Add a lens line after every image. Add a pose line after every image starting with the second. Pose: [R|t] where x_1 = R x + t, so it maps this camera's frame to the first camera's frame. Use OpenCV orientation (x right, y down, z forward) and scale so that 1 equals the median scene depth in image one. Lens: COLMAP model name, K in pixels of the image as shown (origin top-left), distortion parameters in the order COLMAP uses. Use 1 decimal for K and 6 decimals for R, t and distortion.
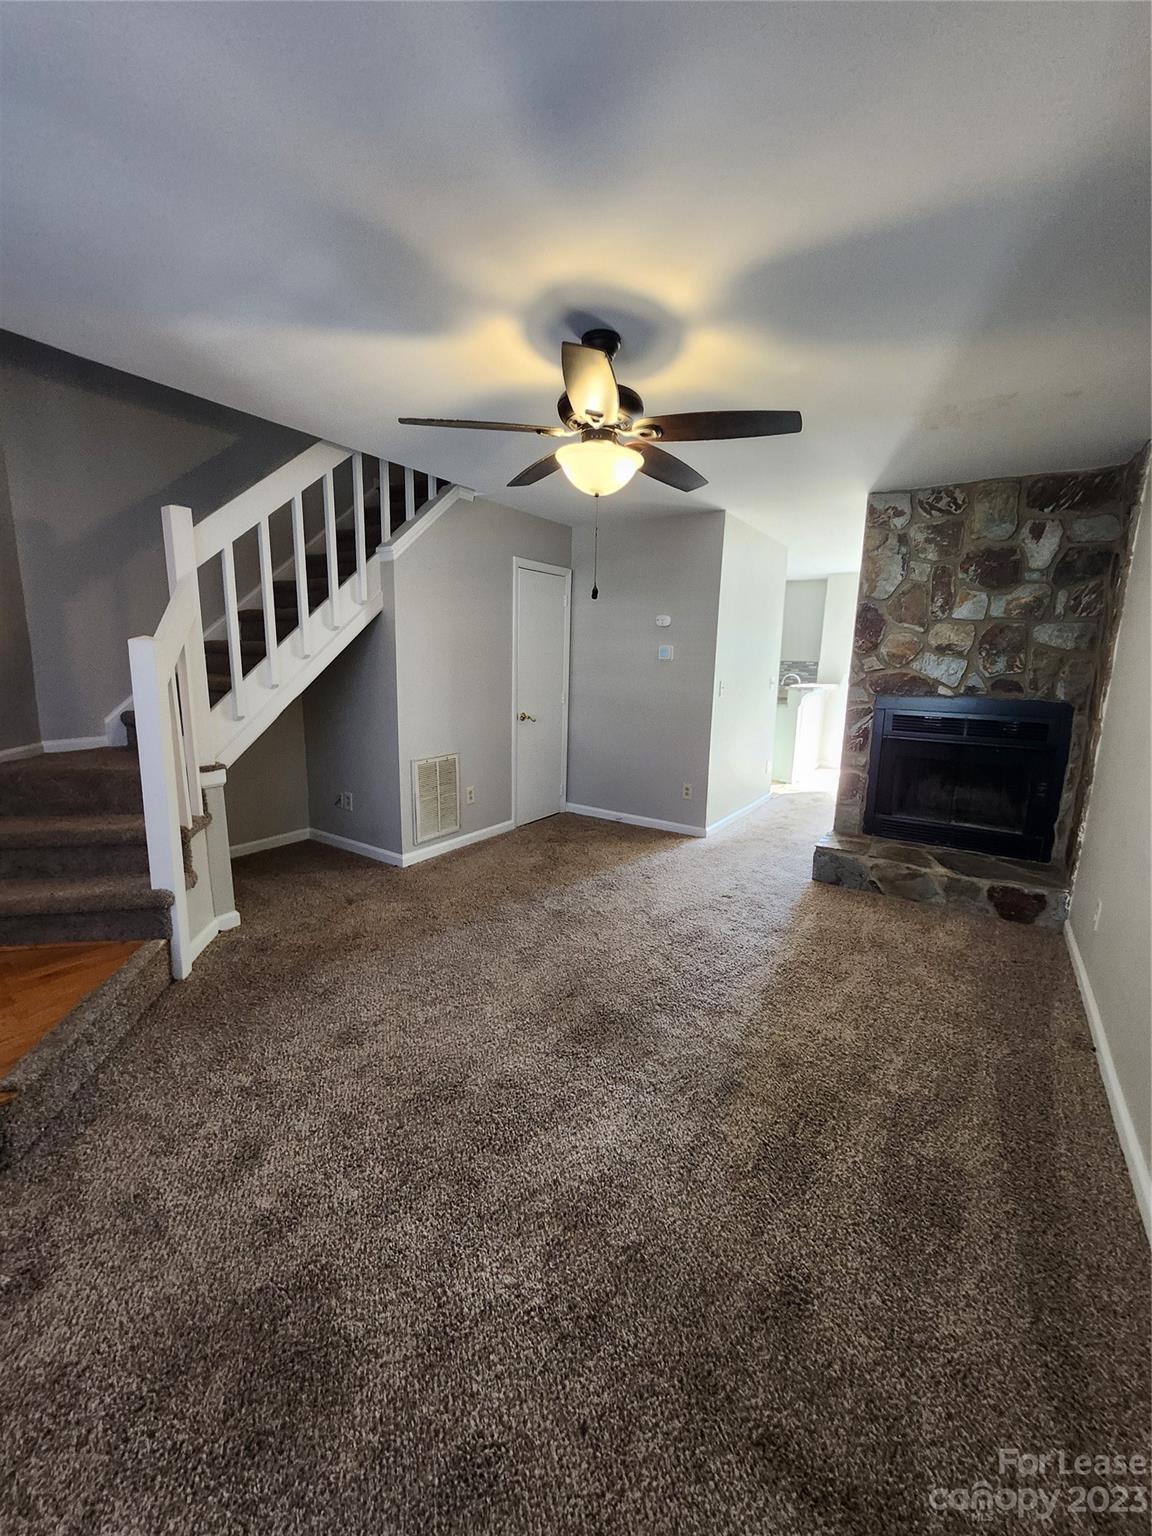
lens RADIAL K [[610.9, 0, 581.9], [0, 610.9, 761.7], [0, 0, 1]] dist [0.000312, 0.000764]
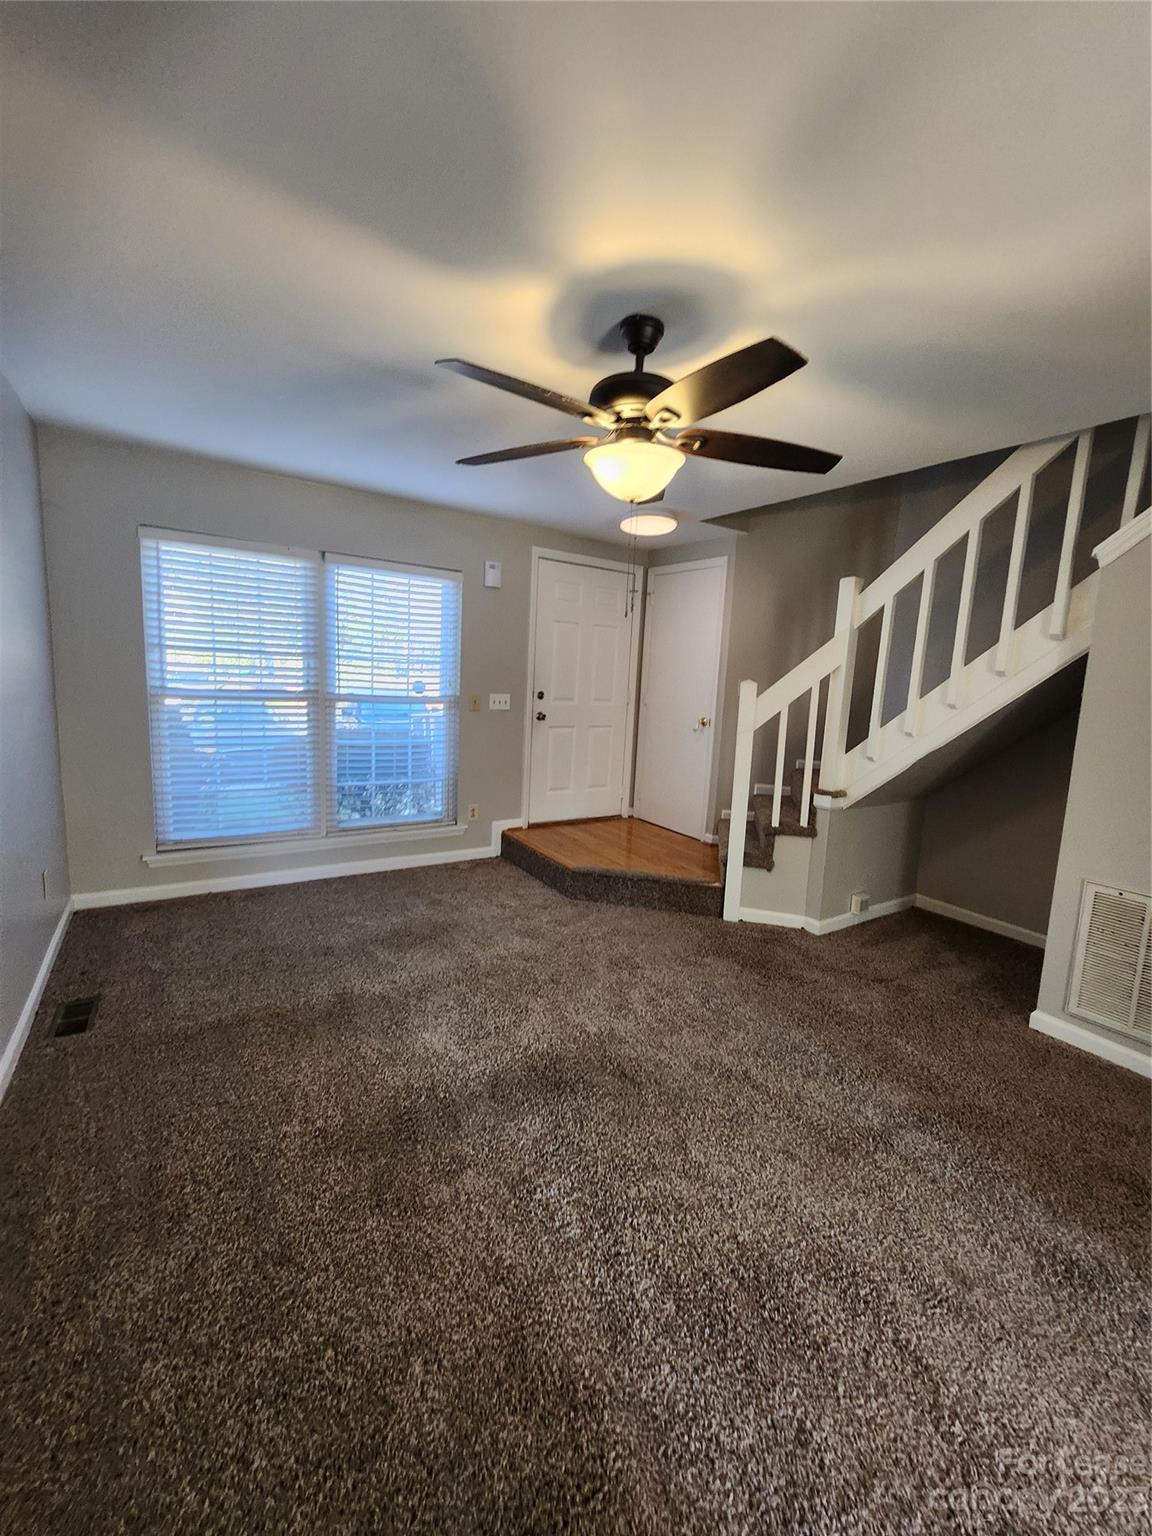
lens RADIAL K [[610.9, 0, 581.9], [0, 610.9, 761.7], [0, 0, 1]] dist [0.000312, 0.000764]
pose [[-0.386605, 0.082951, -0.918507, 0.548908], [-0.224293, 0.957587, 0.180887, -0.129325], [0.894555, 0.275946, -0.351603, 0.822909]]
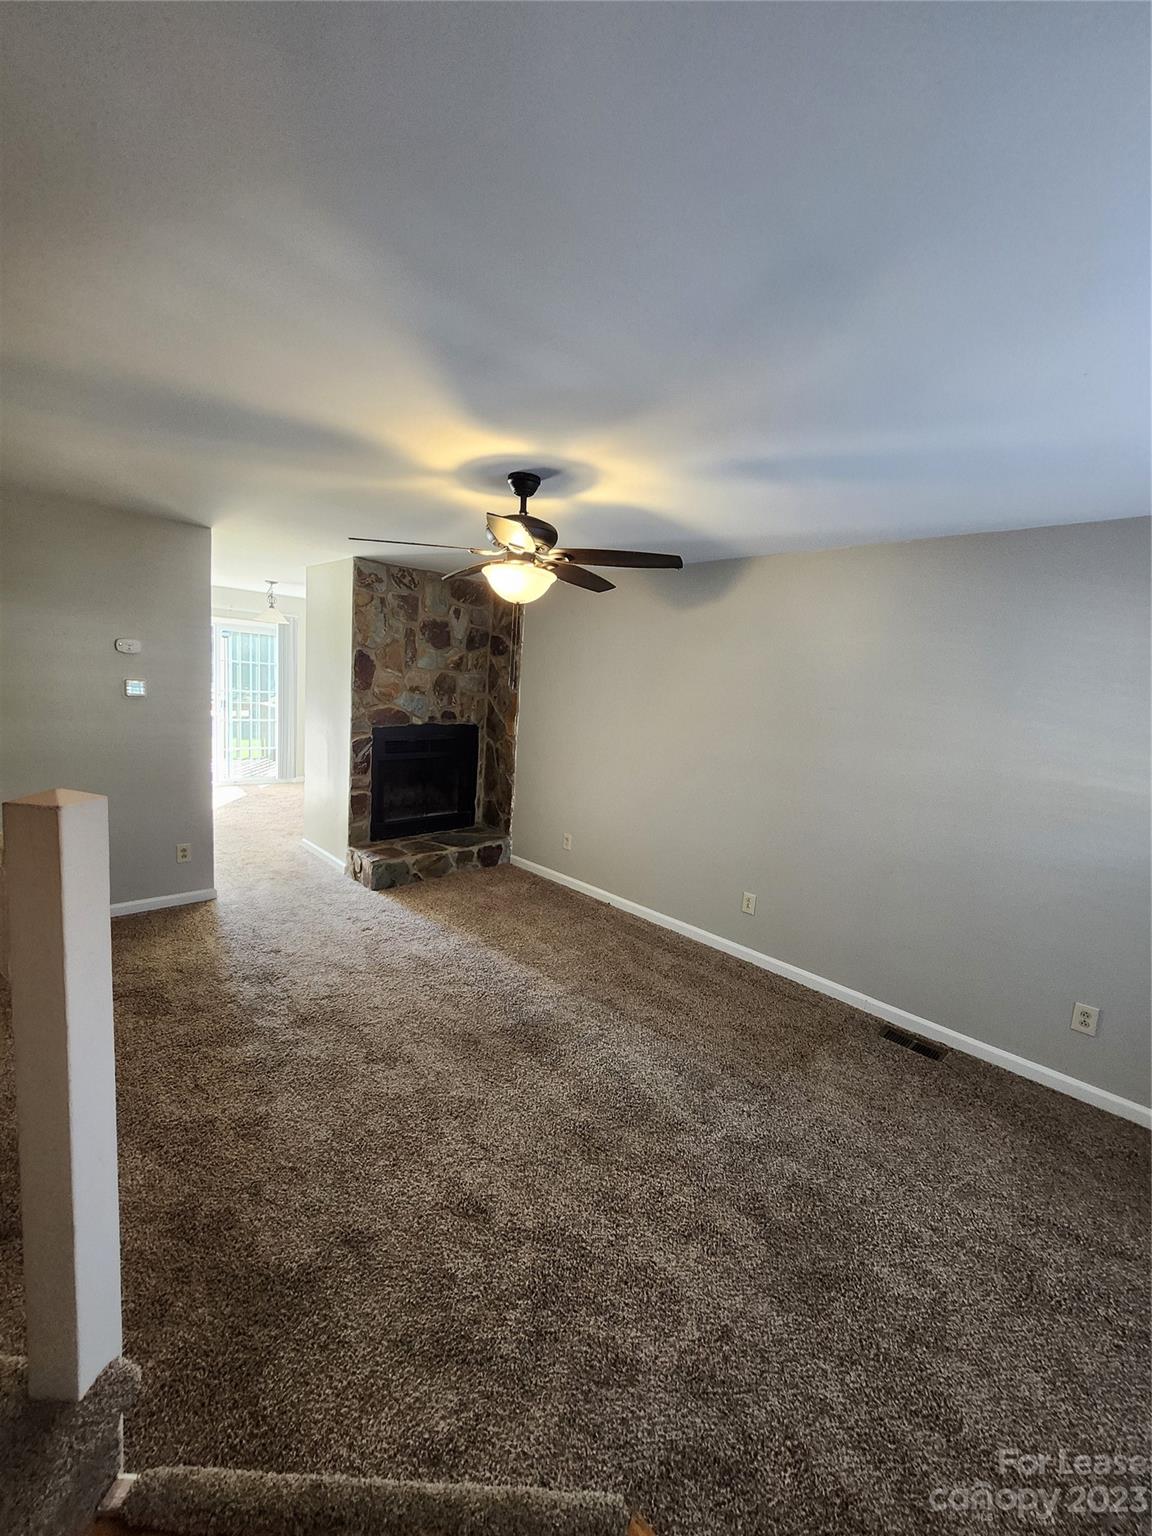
lens RADIAL K [[609.5, 0, 573.7], [0, 609.5, 763.4], [0, 0, 1]] dist [-0.001489, 0.000406]
pose [[0.209766, -0.139844, 0.967699, -0.700353], [0.109018, 0.986893, 0.118986, -0.157168], [-0.971655, 0.080538, 0.222262, 0.406615]]
